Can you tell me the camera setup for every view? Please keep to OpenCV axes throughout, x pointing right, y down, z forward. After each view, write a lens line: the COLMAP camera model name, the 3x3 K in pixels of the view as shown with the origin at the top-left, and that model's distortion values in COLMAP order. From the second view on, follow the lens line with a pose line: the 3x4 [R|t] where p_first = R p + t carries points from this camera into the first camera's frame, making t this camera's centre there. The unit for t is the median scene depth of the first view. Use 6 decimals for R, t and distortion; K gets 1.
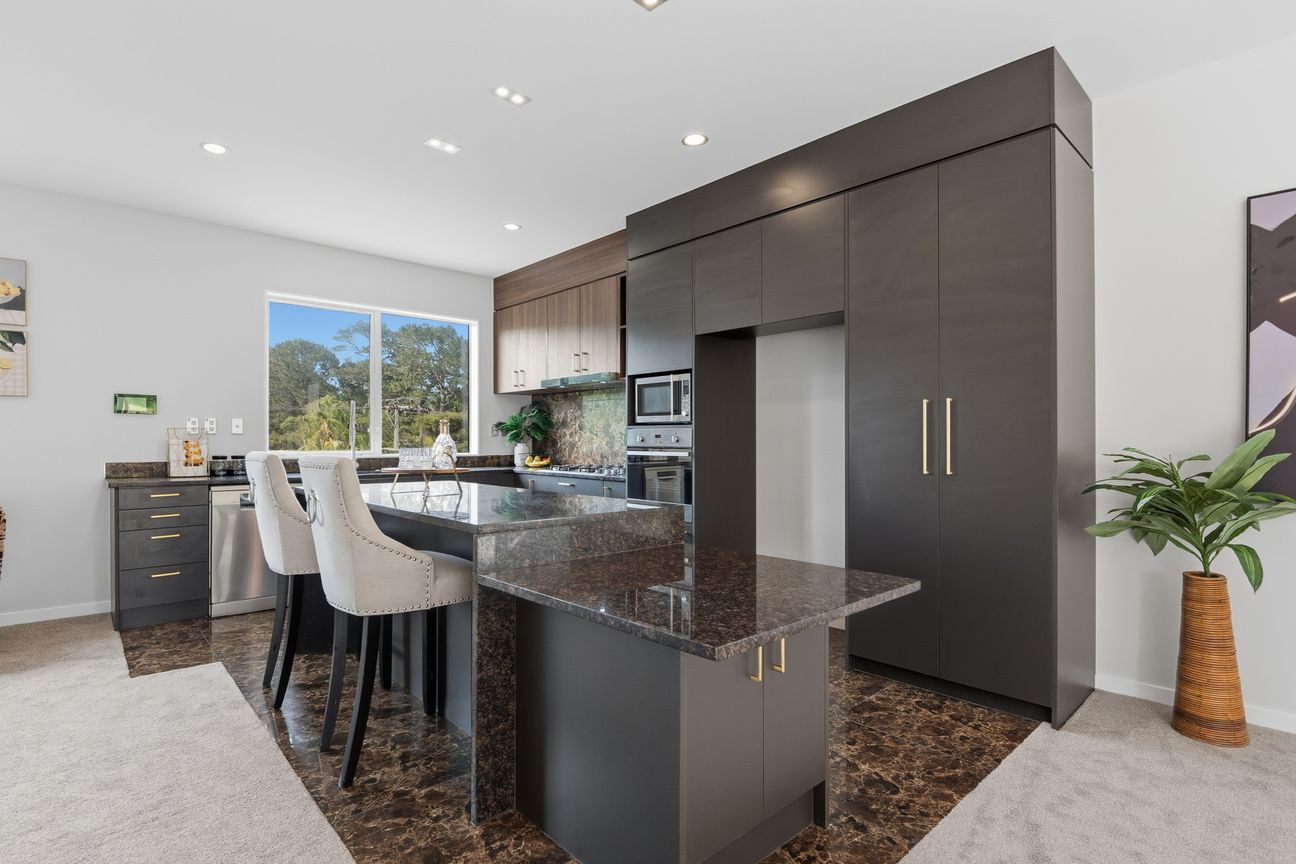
lens RADIAL K [[636.5, 0, 641.5], [0, 636.5, 439.5], [0, 0, 1]] dist [-0.006763, -0.000691]
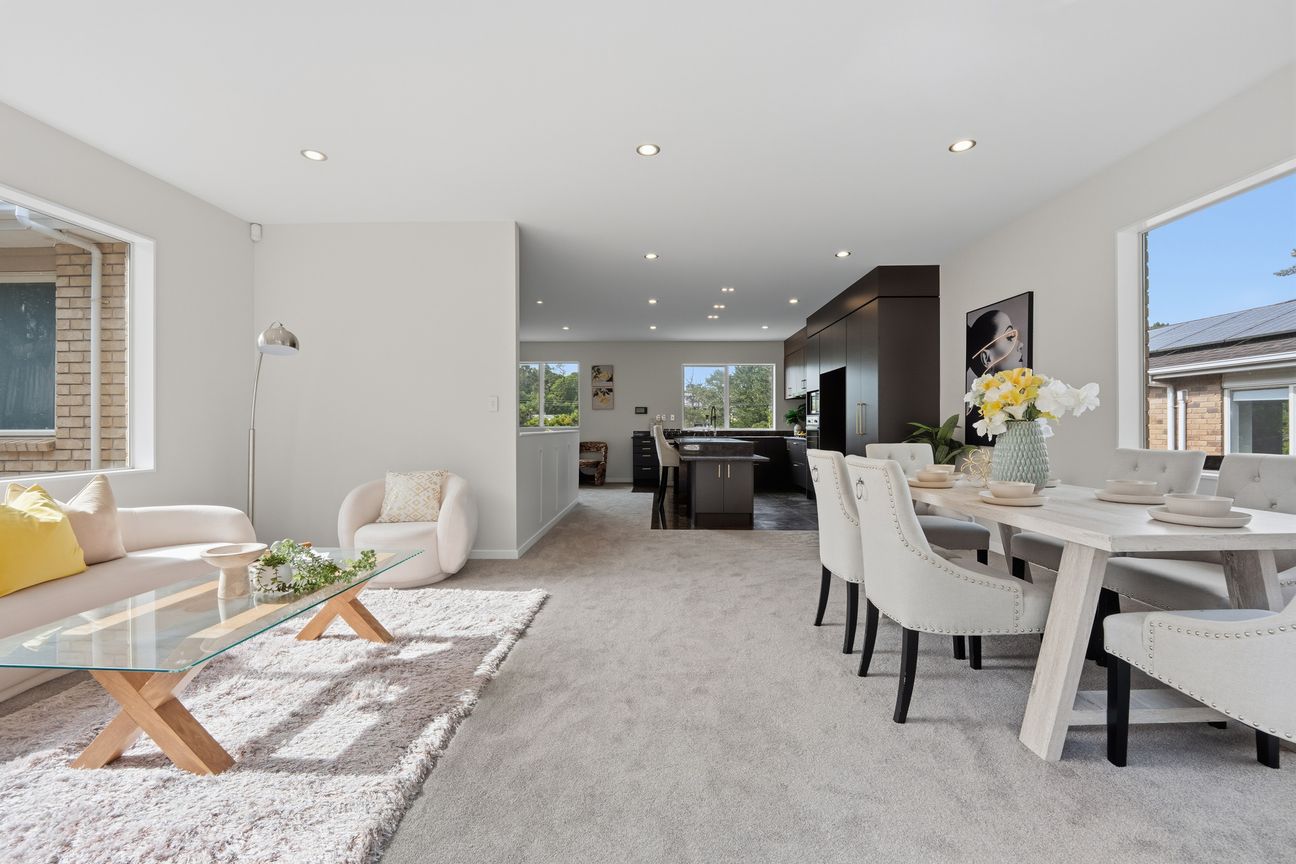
lens RADIAL K [[523.1, 0, 642.0], [0, 523.1, 429.9], [0, 0, 1]] dist [-0.002875, -0.000327]
pose [[0.728846, -0.000013, -0.684678, 0.869815], [0.004808, 0.999975, 0.005100, 0.018812], [0.684661, -0.007009, 0.728828, -0.756467]]
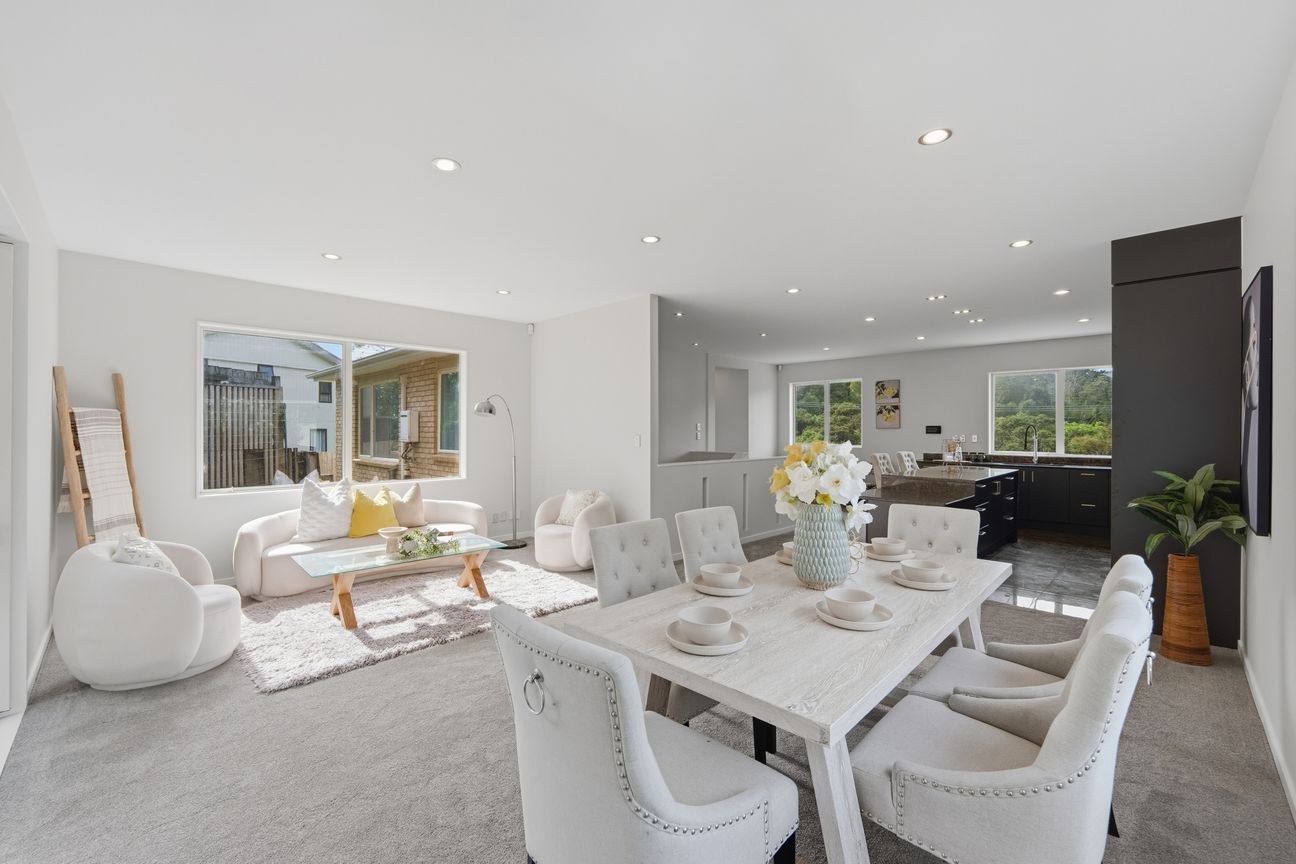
lens RADIAL K [[523.1, 0, 643.4], [0, 523.1, 431.5], [0, 0, 1]] dist [-0.002875, -0.000327]
pose [[0.059367, -0.002217, -0.998234, 1.260712], [0.000259, 0.999998, -0.002205, -0.049918], [0.998236, -0.000128, 0.059368, -0.262602]]
